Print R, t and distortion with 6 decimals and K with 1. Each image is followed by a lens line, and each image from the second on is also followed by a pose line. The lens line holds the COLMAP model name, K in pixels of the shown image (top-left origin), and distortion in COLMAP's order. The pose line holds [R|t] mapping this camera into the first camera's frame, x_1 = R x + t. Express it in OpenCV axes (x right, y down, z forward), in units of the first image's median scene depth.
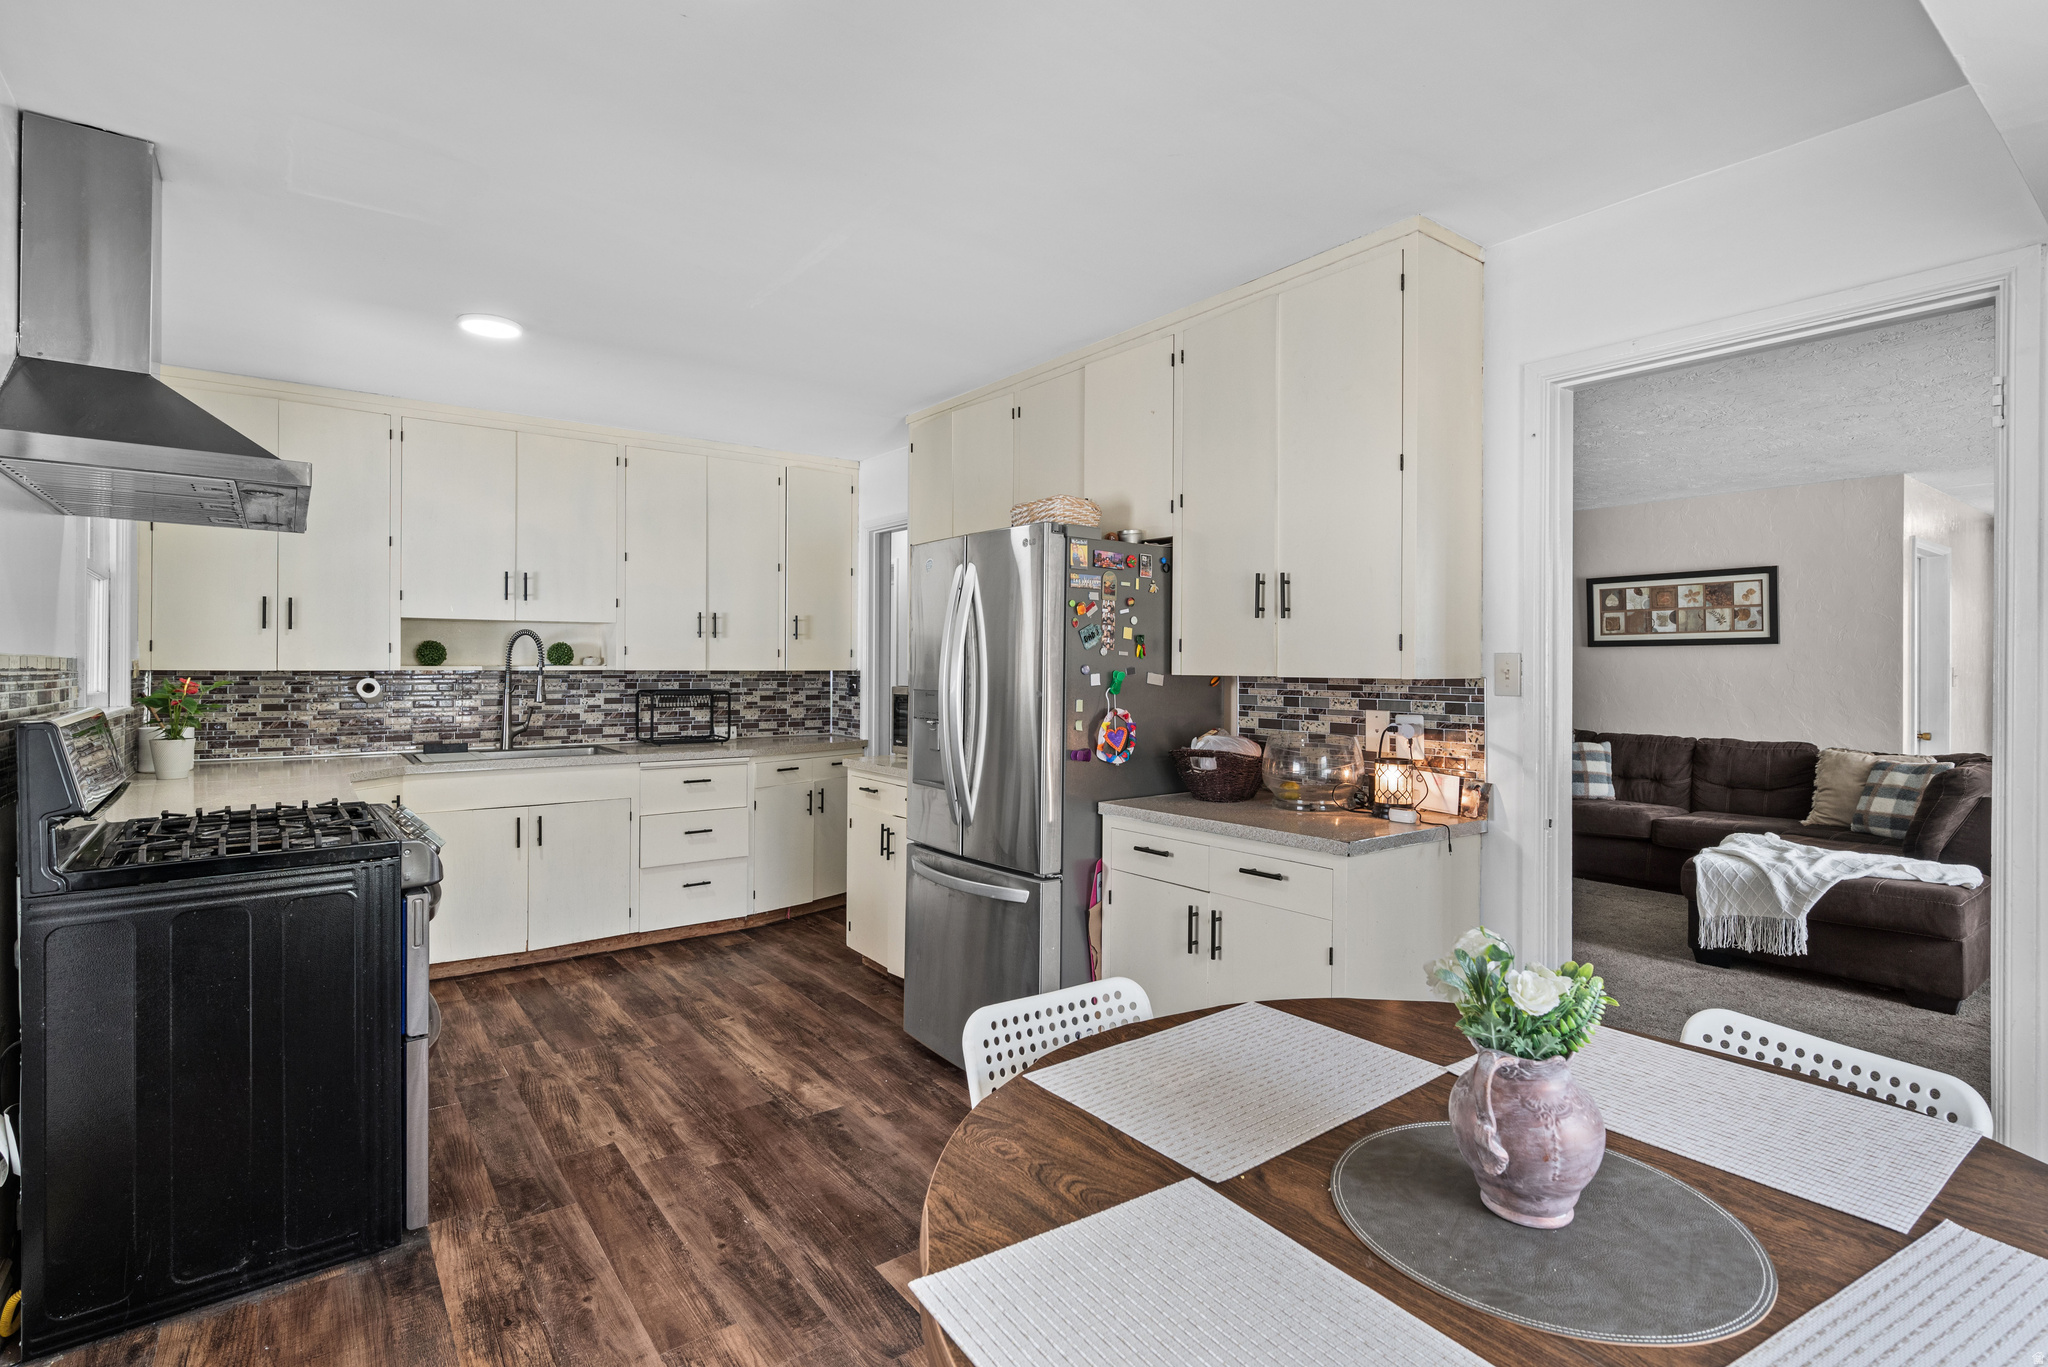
lens RADIAL K [[978.1, 0, 1035.4], [0, 978.1, 662.7], [0, 0, 1]] dist [0.004064, -0.000963]
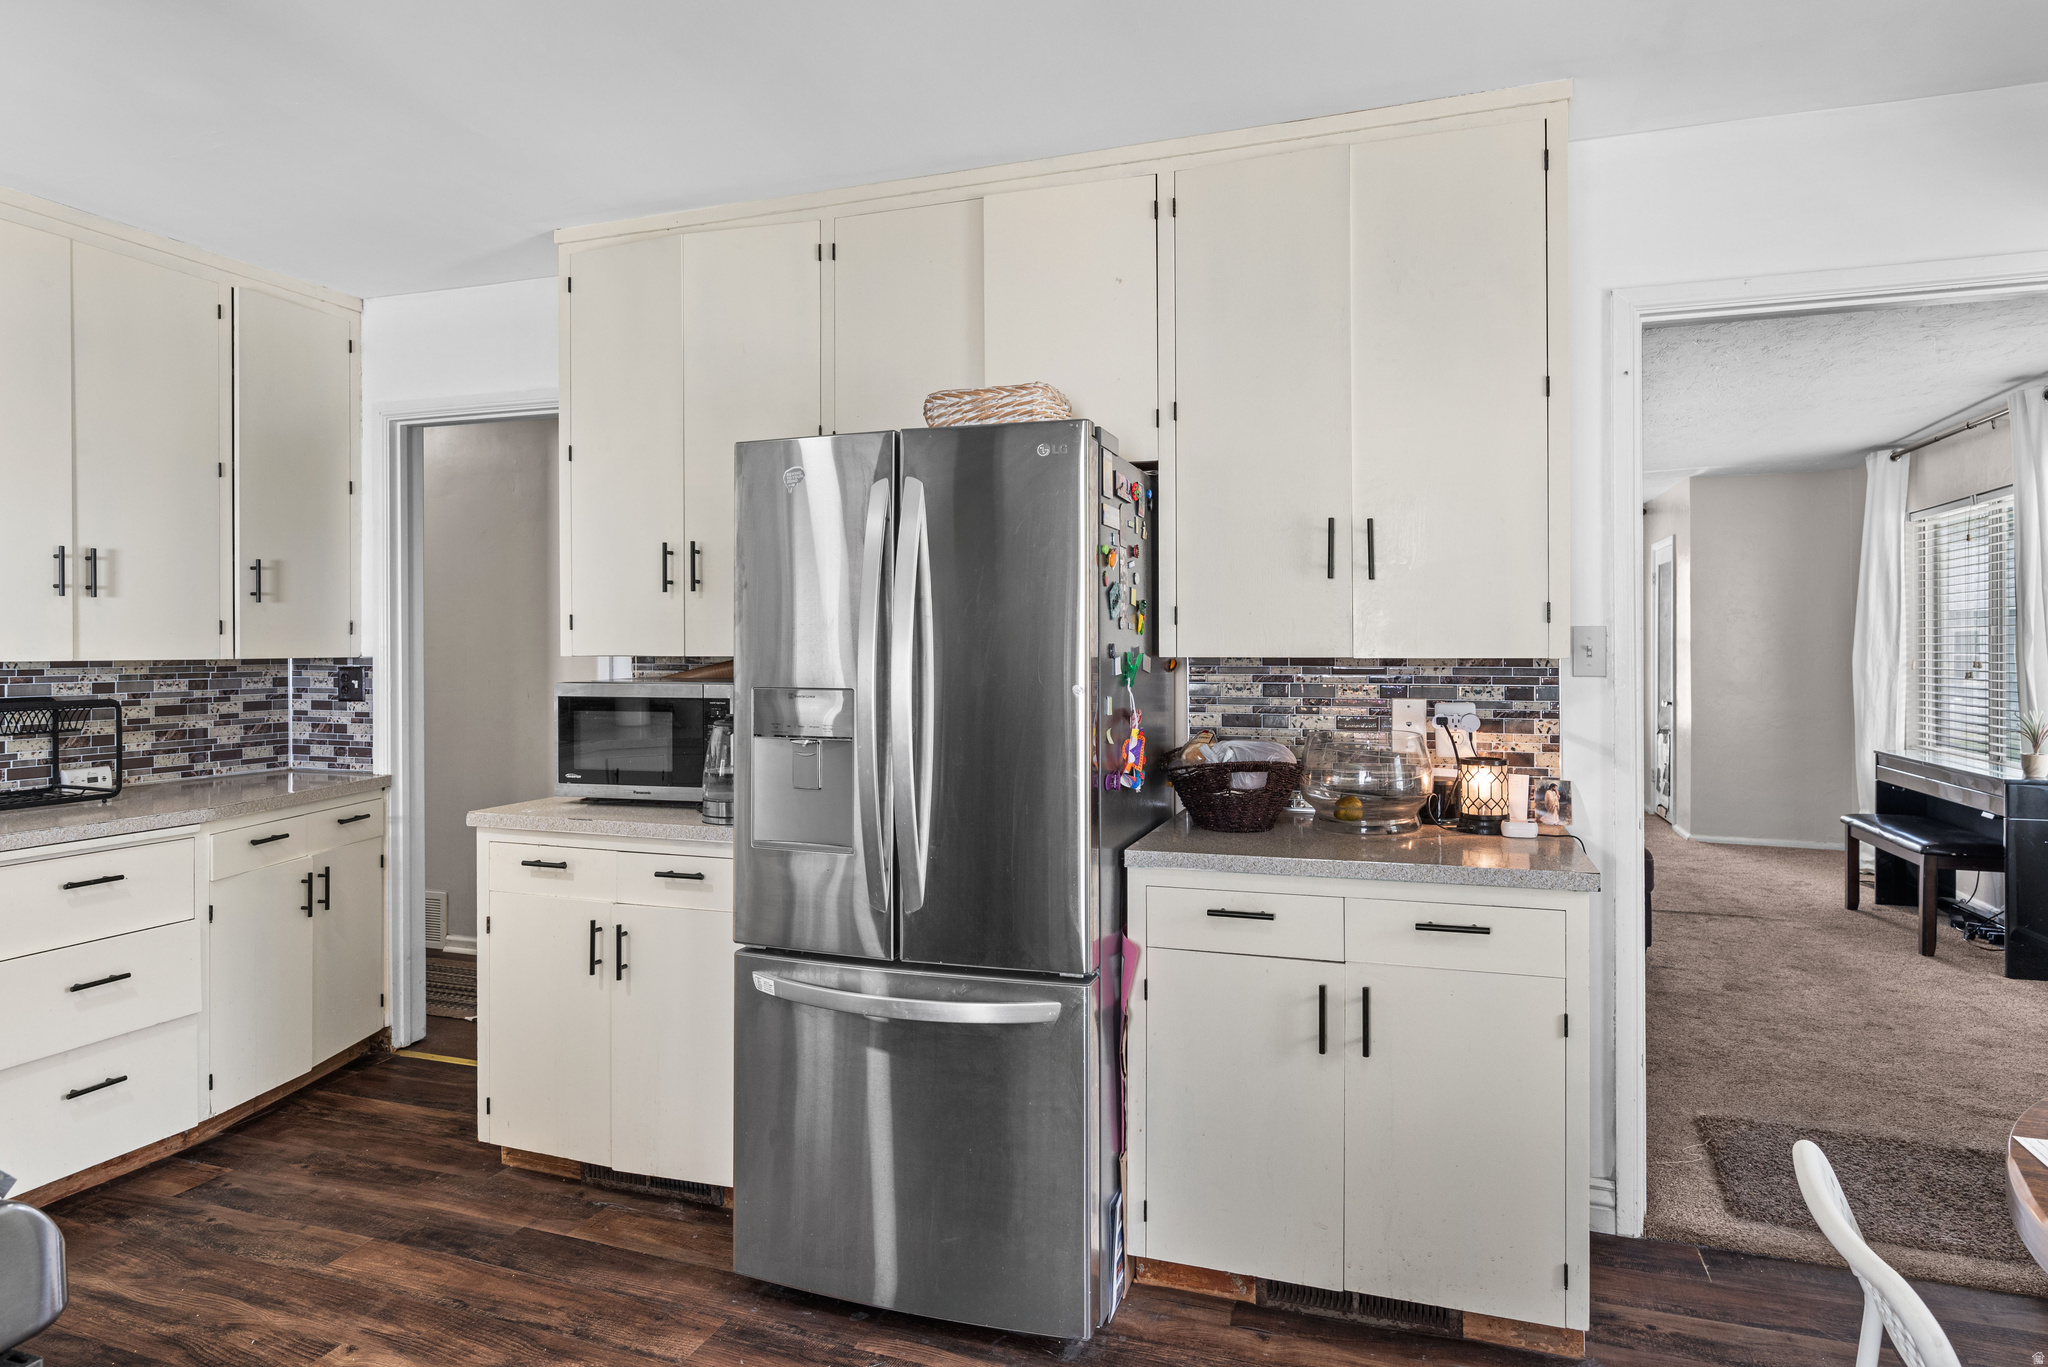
lens RADIAL K [[1153.5, 0, 1045.0], [0, 1153.5, 647.5], [0, 0, 1]] dist [0.000072, 0.000409]
pose [[0.835294, -0.007961, 0.549746, -0.289776], [0.005105, 0.999964, 0.006724, -0.000455], [-0.549780, -0.002810, 0.835305, 0.264109]]
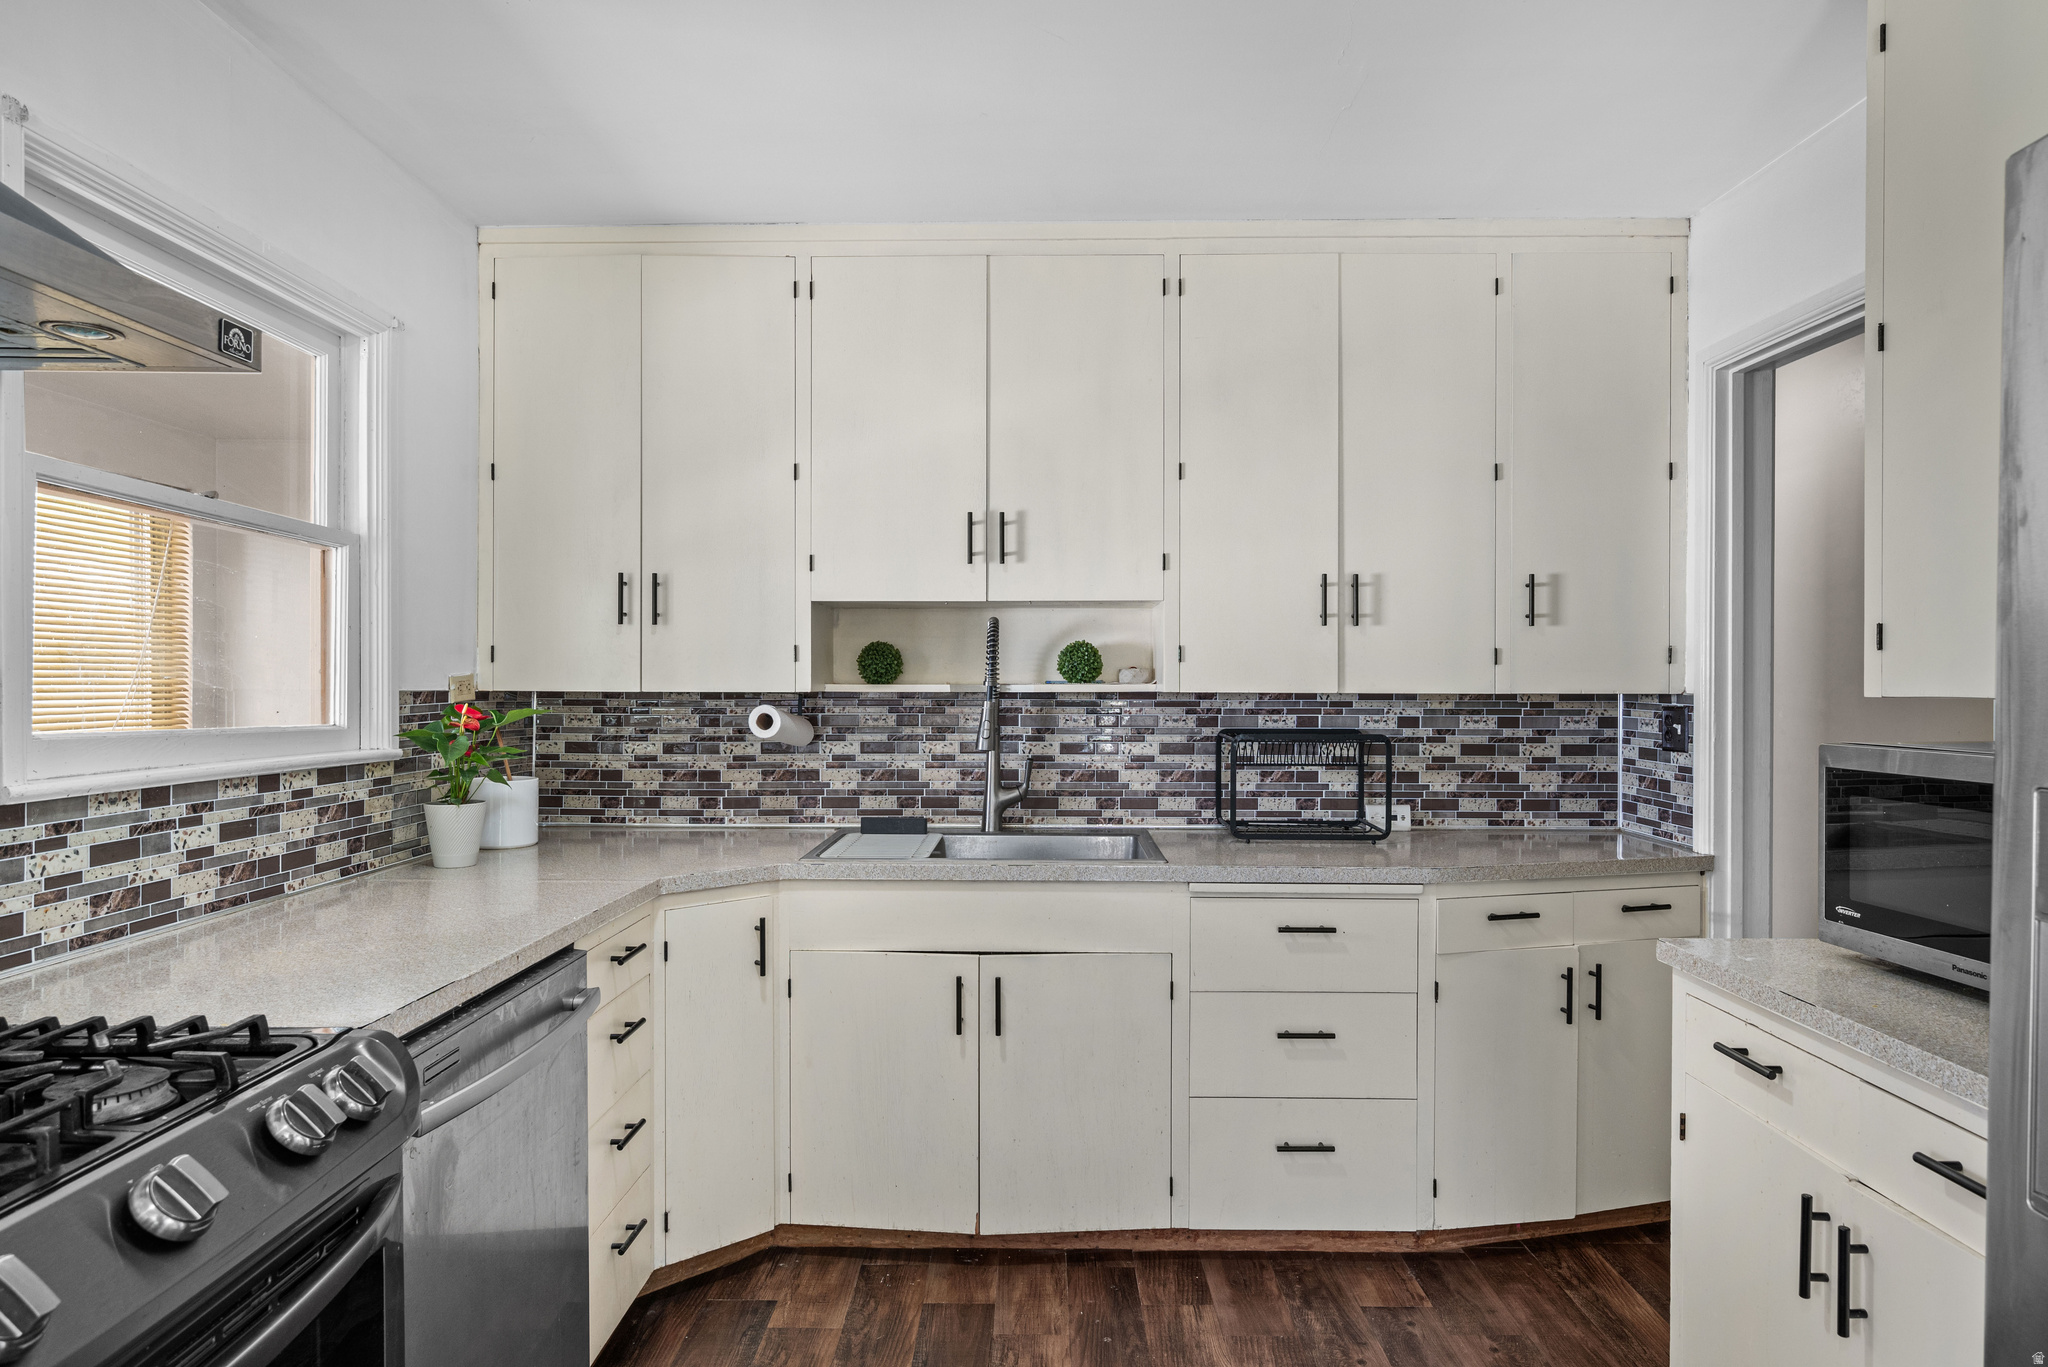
lens RADIAL K [[1175.6, 0, 1017.2], [0, 1175.6, 687.8], [0, 0, 1]] dist [0.002280, -0.001375]
pose [[0.779655, 0.000835, -0.626209, -0.111649], [0.002866, 0.999984, 0.004902, 0.002295], [0.626203, -0.005617, 0.779640, 0.523991]]
